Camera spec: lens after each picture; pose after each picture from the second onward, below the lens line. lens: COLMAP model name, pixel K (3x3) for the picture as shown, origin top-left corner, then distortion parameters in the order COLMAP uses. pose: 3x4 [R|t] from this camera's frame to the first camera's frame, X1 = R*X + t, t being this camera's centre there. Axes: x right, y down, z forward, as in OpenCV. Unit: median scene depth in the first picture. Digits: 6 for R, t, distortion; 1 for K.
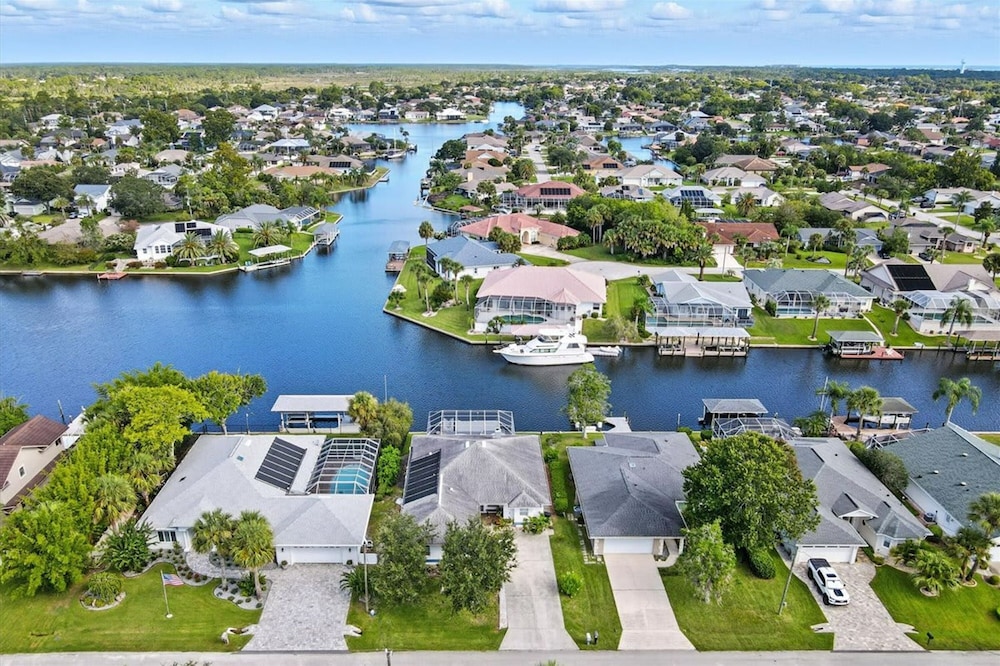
lens RADIAL K [[771.3, 0, 475.4], [0, 771.3, 344.9], [0, 0, 1]] dist [0.005813, 0.010480]
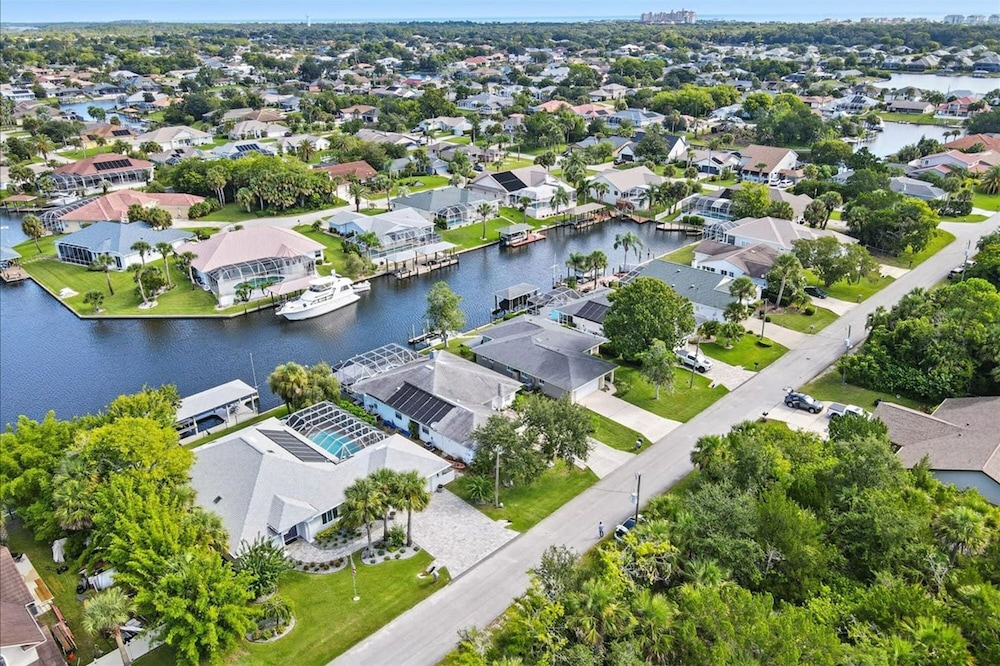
lens RADIAL K [[759.6, 0, 509.1], [0, 759.6, 332.4], [0, 0, 1]] dist [0.002410, 0.009421]
pose [[0.698562, -0.288666, 0.654739, -0.410525], [0.261375, 0.954727, 0.142057, -0.029229], [-0.666104, 0.071896, 0.742385, 0.069830]]
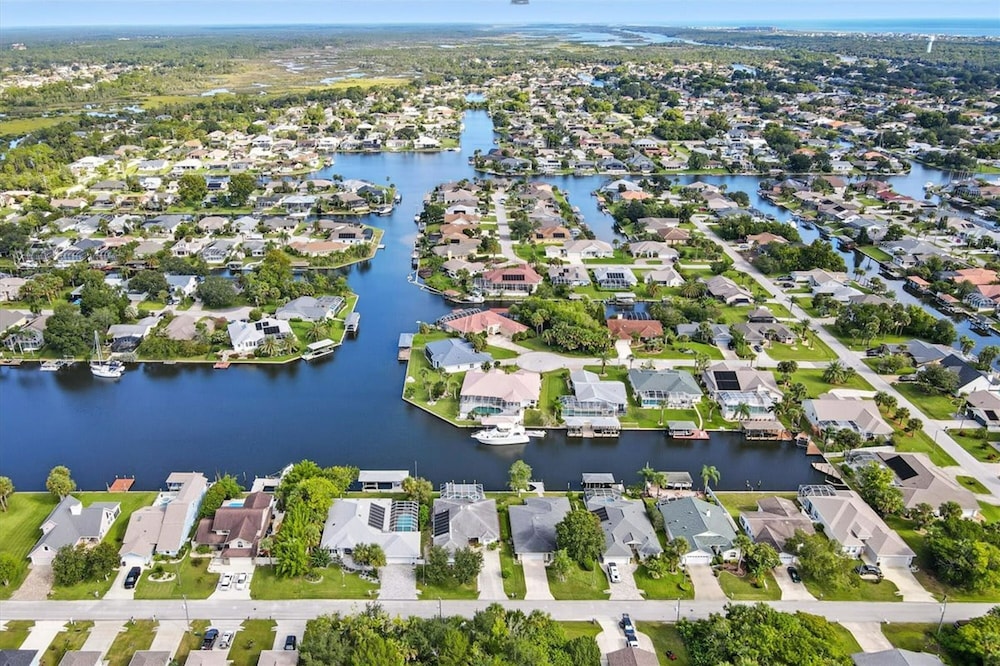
lens RADIAL K [[791.9, 0, 428.4], [0, 791.9, 332.5], [0, 0, 1]] dist [-0.001902, 0.007572]
pose [[0.999816, -0.002278, -0.019021, -0.038730], [0.002863, 0.999522, 0.030796, -0.278047], [0.018942, -0.030845, 0.999345, -0.778847]]
